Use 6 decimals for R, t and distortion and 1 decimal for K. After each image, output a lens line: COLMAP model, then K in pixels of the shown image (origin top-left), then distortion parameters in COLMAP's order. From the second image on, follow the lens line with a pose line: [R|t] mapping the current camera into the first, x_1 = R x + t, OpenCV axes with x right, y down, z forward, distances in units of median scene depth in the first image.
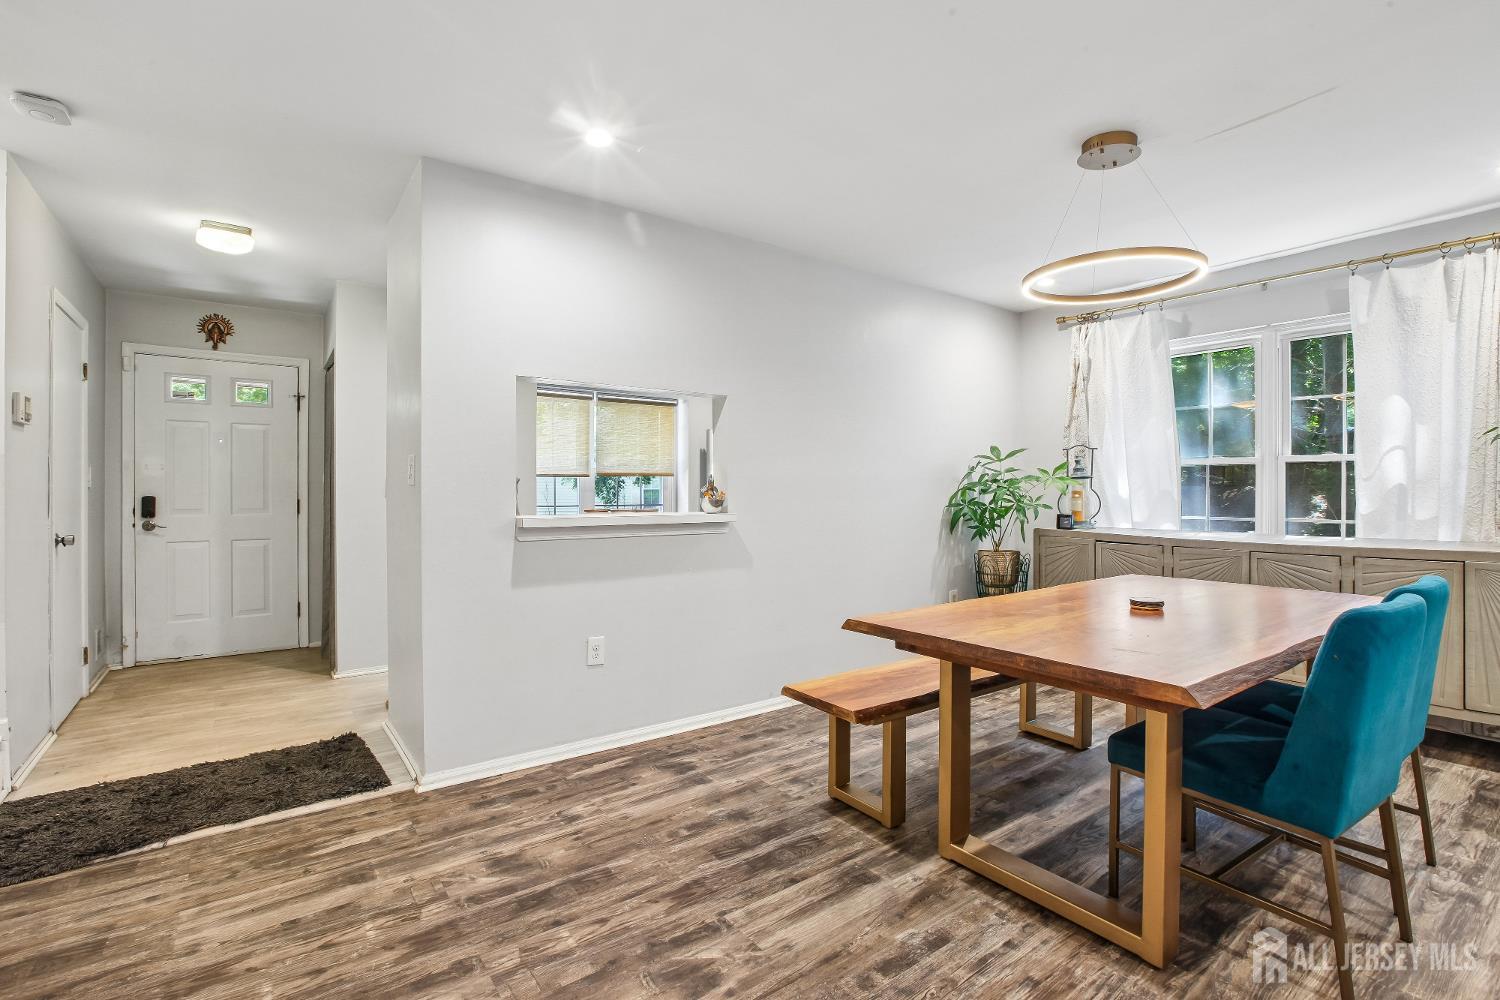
lens RADIAL K [[692.1, 0, 743.8], [0, 692.1, 491.6], [0, 0, 1]] dist [-0.051085, 0.018240]
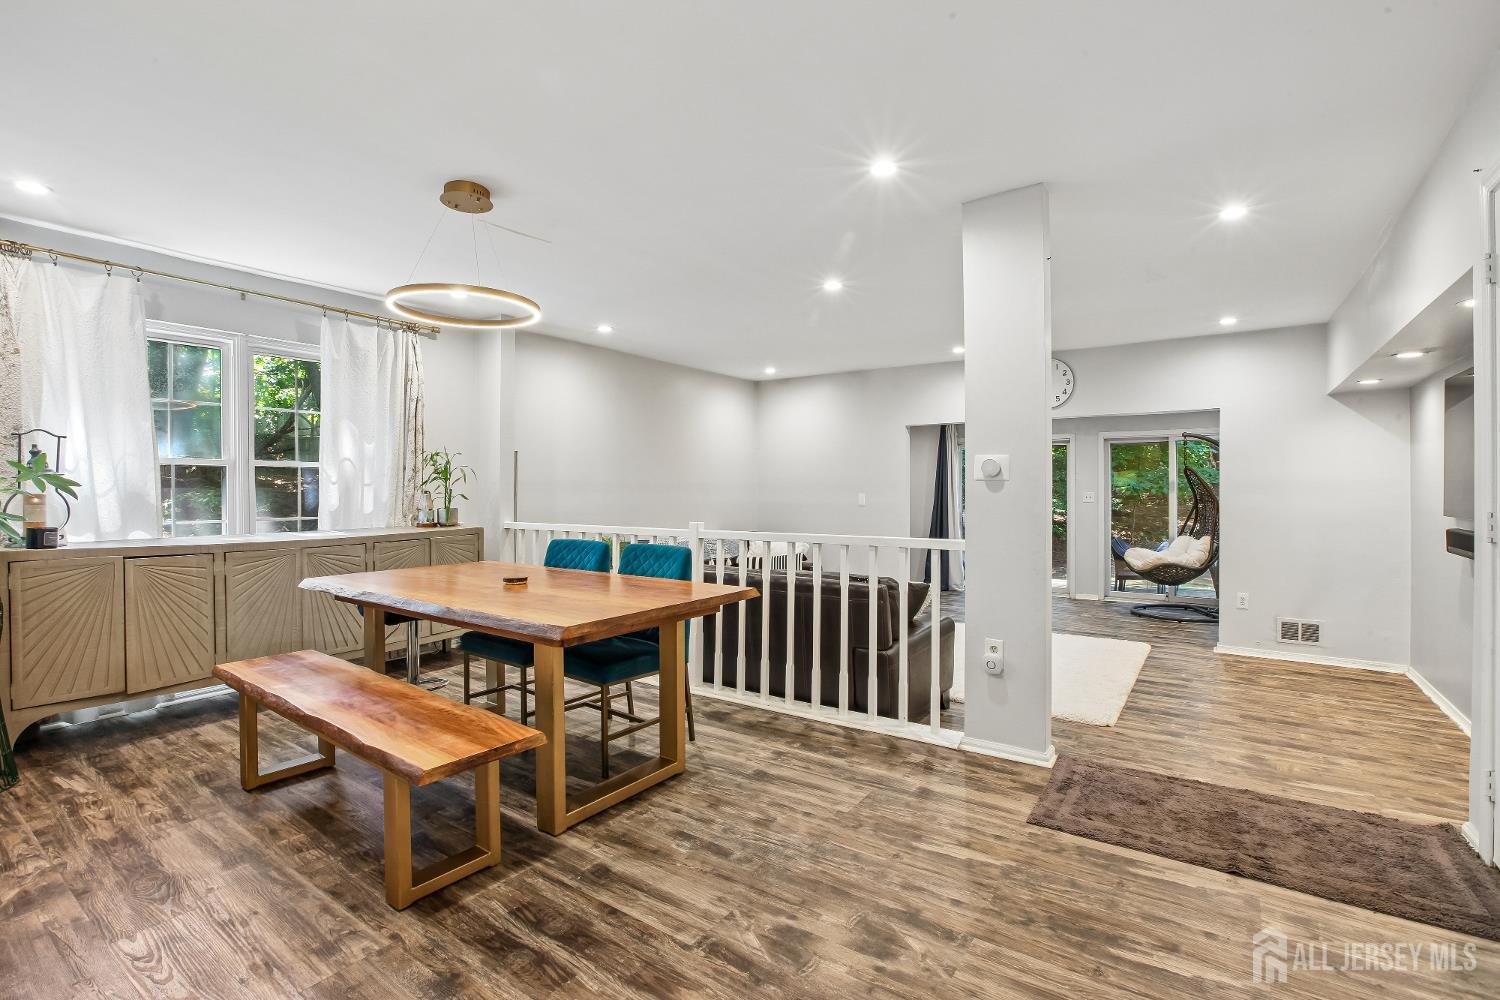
lens RADIAL K [[692.1, 0, 743.8], [0, 692.1, 491.6], [0, 0, 1]] dist [-0.051085, 0.018240]
pose [[-0.318318, -0.001552, 0.947983, -0.557626], [0.007119, 0.999967, 0.004028, -0.001941], [-0.947957, 0.008031, -0.318296, 0.727132]]
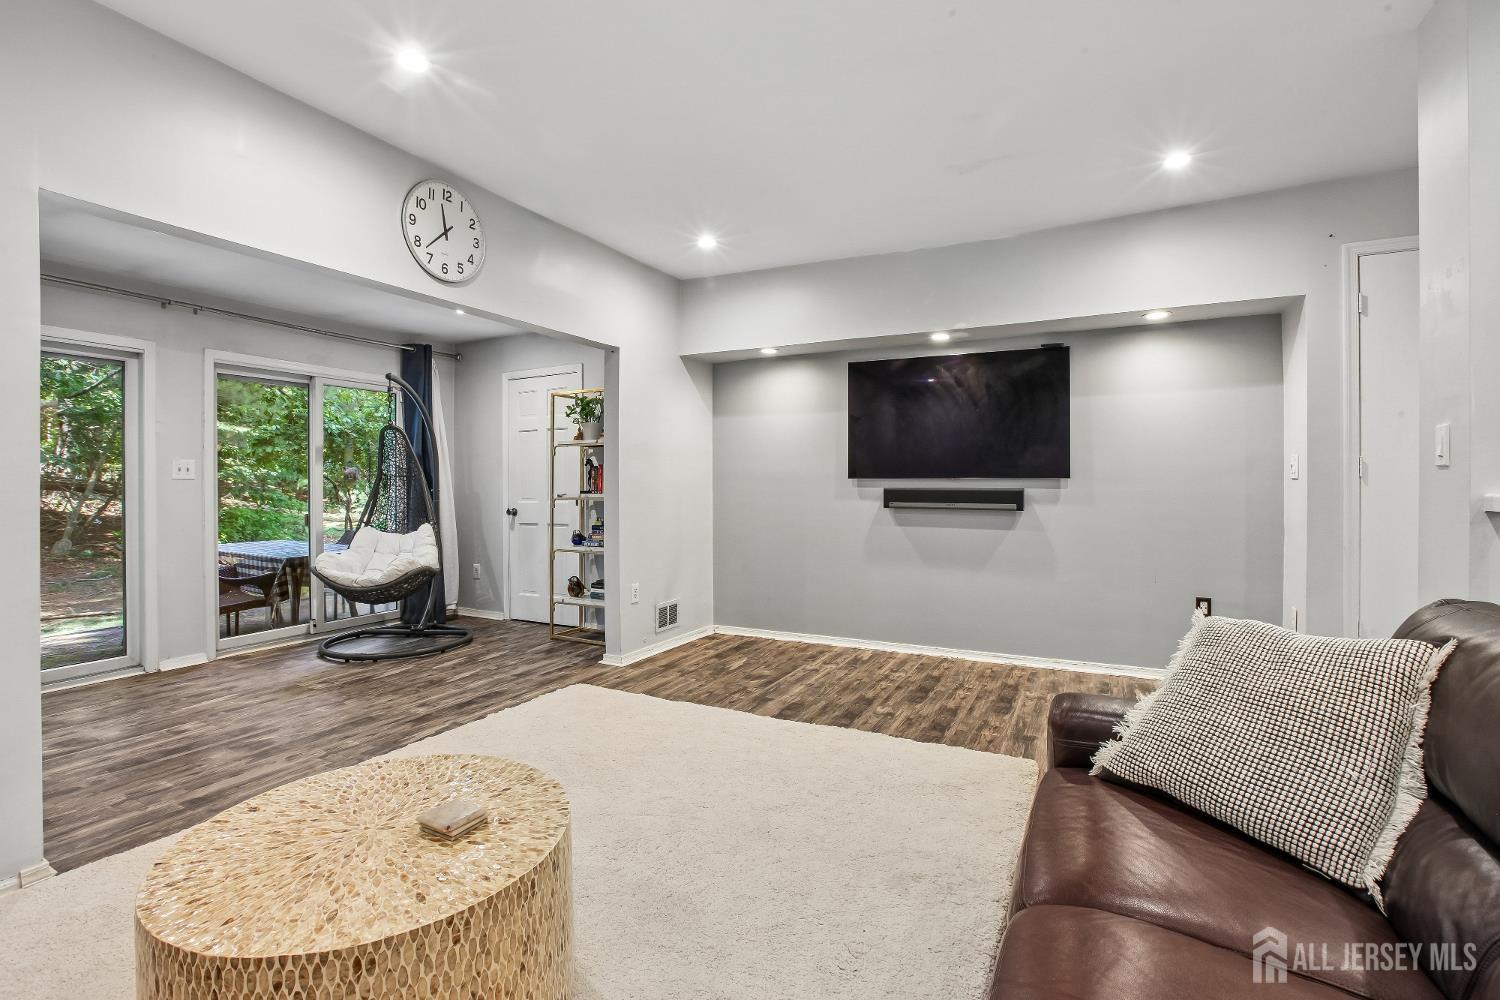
lens RADIAL K [[693.2, 0, 746.4], [0, 693.2, 481.5], [0, 0, 1]] dist [-0.052357, 0.018808]
pose [[-0.895801, 0.001716, -0.444453, 1.156999], [0.001027, 0.999998, 0.001792, 0.062115], [0.444455, 0.001148, -0.895801, 0.337179]]
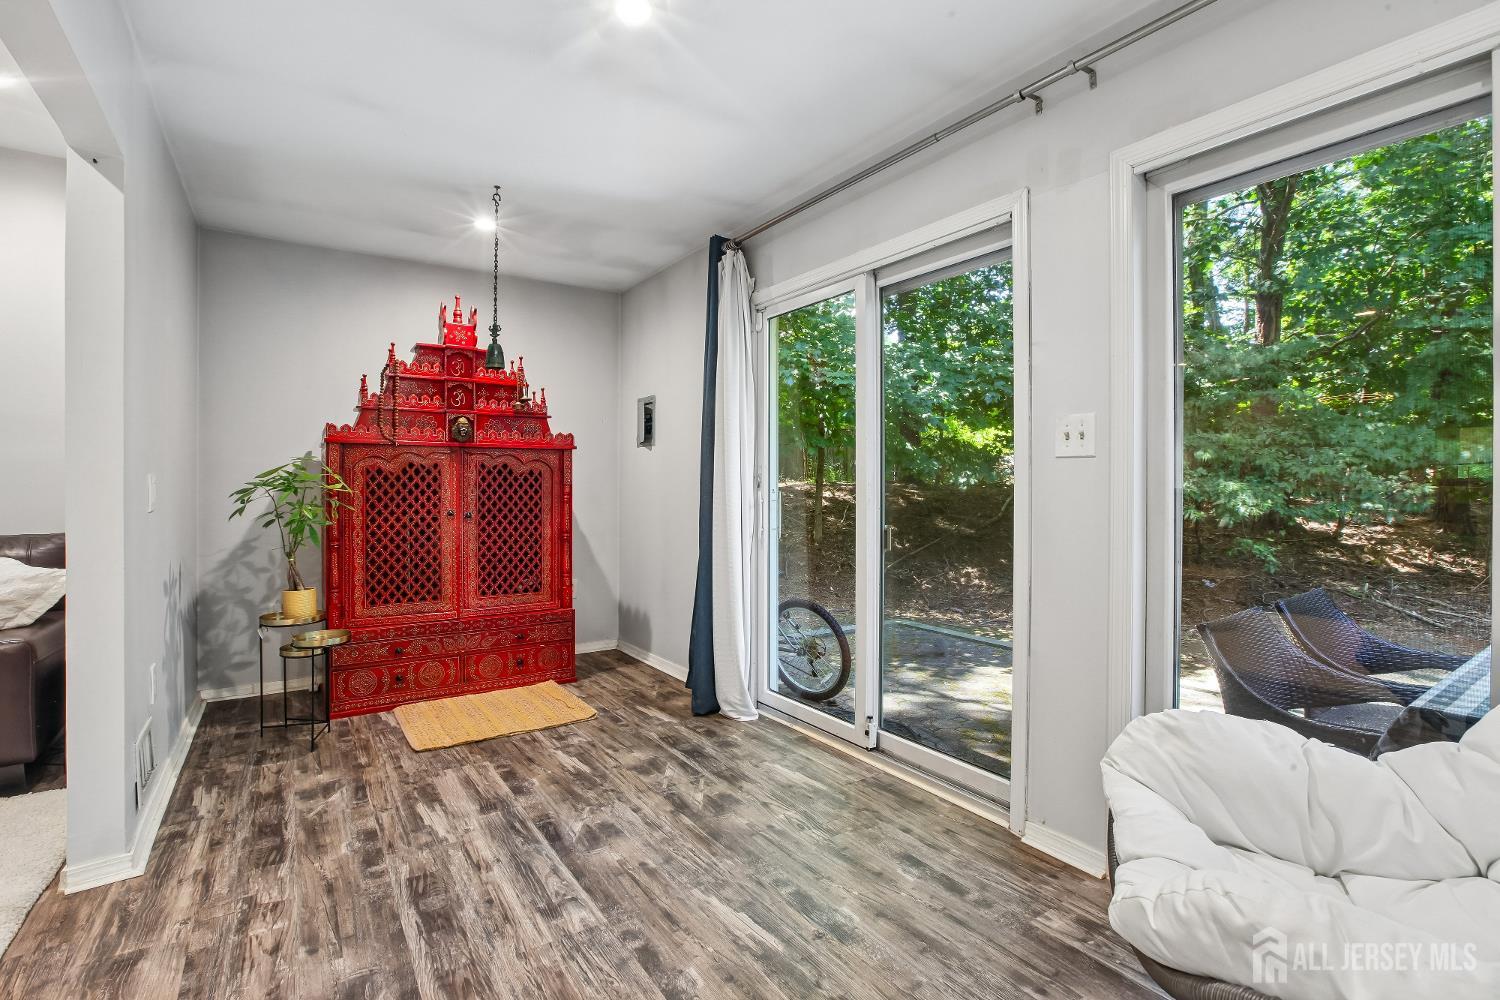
lens RADIAL K [[693.2, 0, 746.4], [0, 693.2, 481.5], [0, 0, 1]] dist [-0.052357, 0.018808]
pose [[0.048560, 0.008006, 0.998788, 0.913176], [0.001658, 0.999966, -0.008096, 0.086999], [-0.998819, 0.002049, 0.048545, -1.137464]]
